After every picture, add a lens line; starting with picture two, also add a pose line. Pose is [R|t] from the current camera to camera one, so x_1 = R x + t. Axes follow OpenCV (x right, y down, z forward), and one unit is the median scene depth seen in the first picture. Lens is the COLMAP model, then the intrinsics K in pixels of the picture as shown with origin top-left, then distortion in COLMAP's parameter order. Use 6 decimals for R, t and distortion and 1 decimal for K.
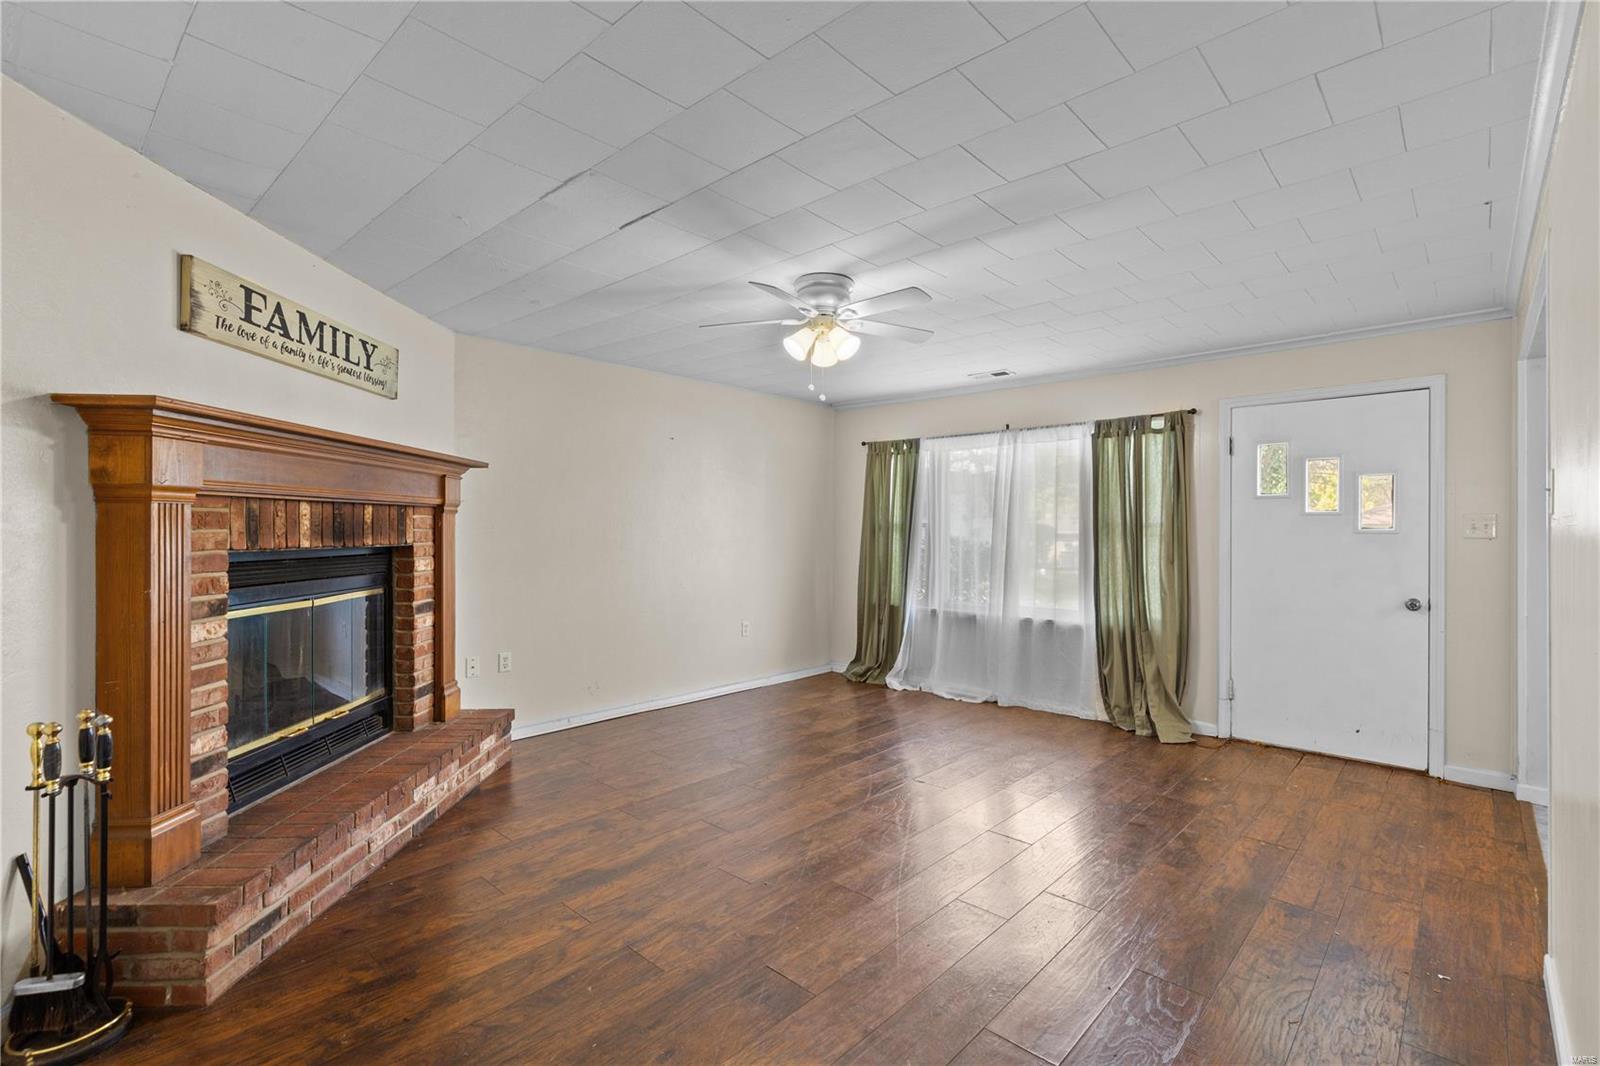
lens RADIAL K [[732.4, 0, 802.3], [0, 732.4, 529.0], [0, 0, 1]] dist [0.011276, 0.000207]
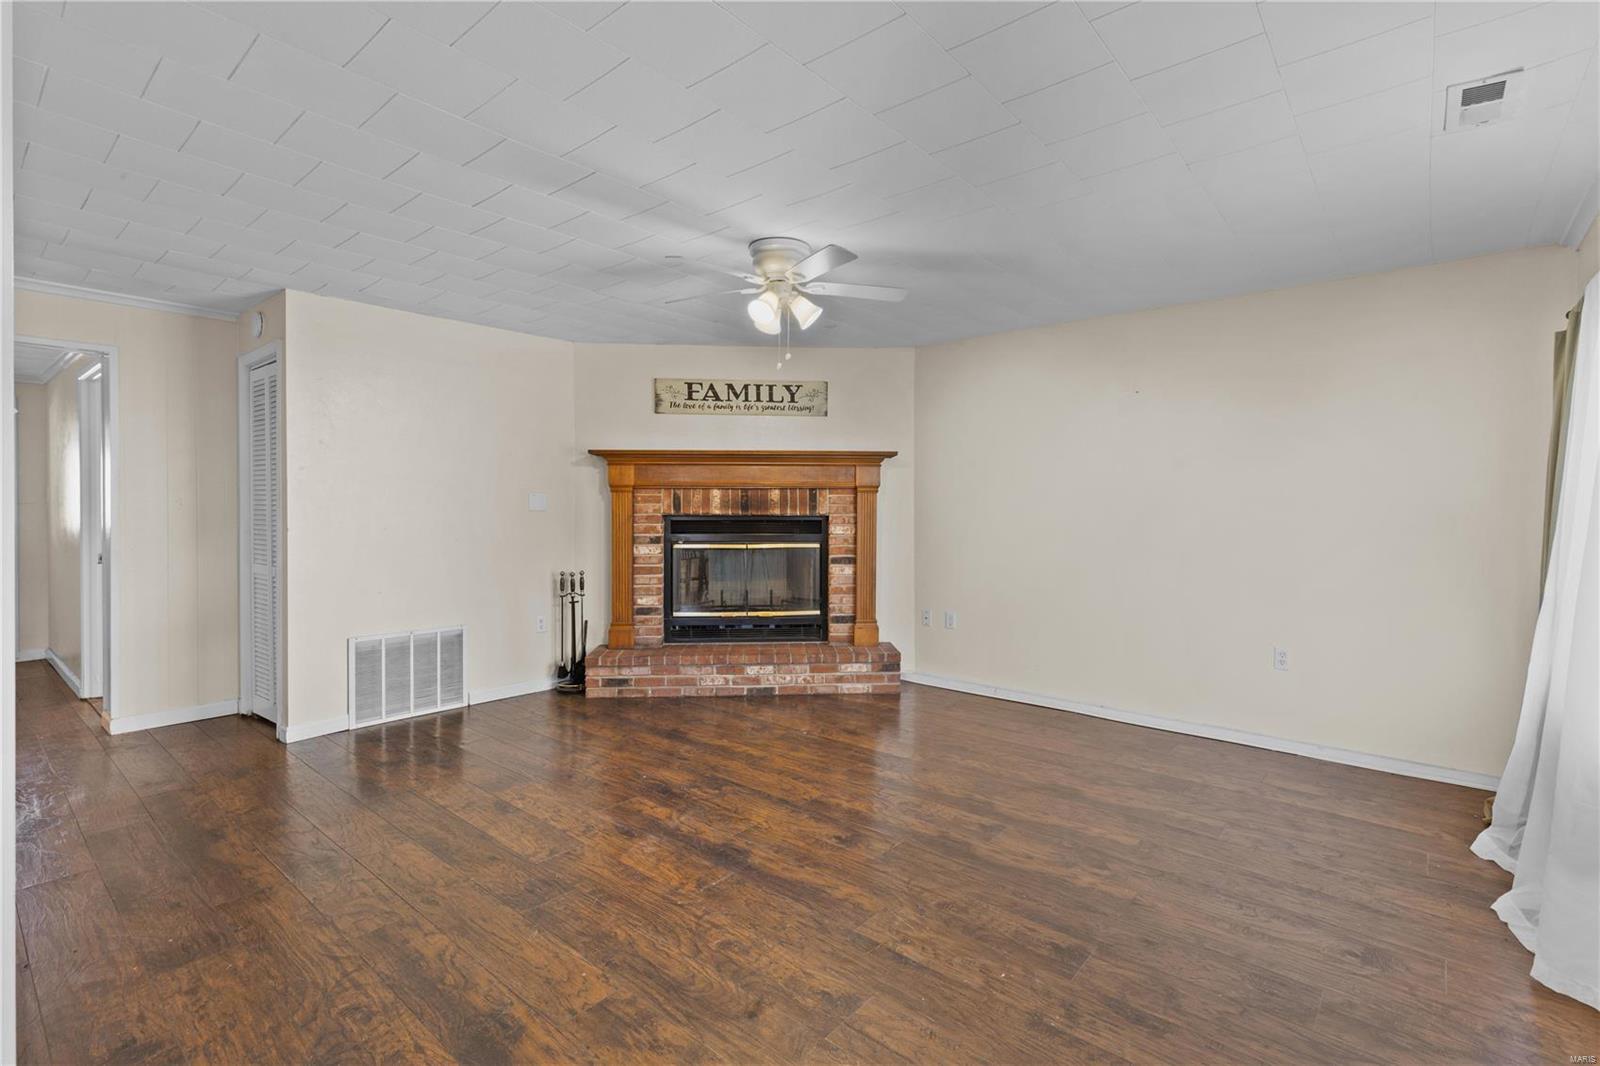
lens RADIAL K [[736.3, 0, 811.3], [0, 736.3, 515.9], [0, 0, 1]] dist [0.010928, -0.000298]
pose [[0.047353, 0.010703, -0.998821, 1.151271], [-0.005262, 0.999931, 0.010465, 0.009783], [0.998864, 0.004761, 0.047406, 1.132732]]
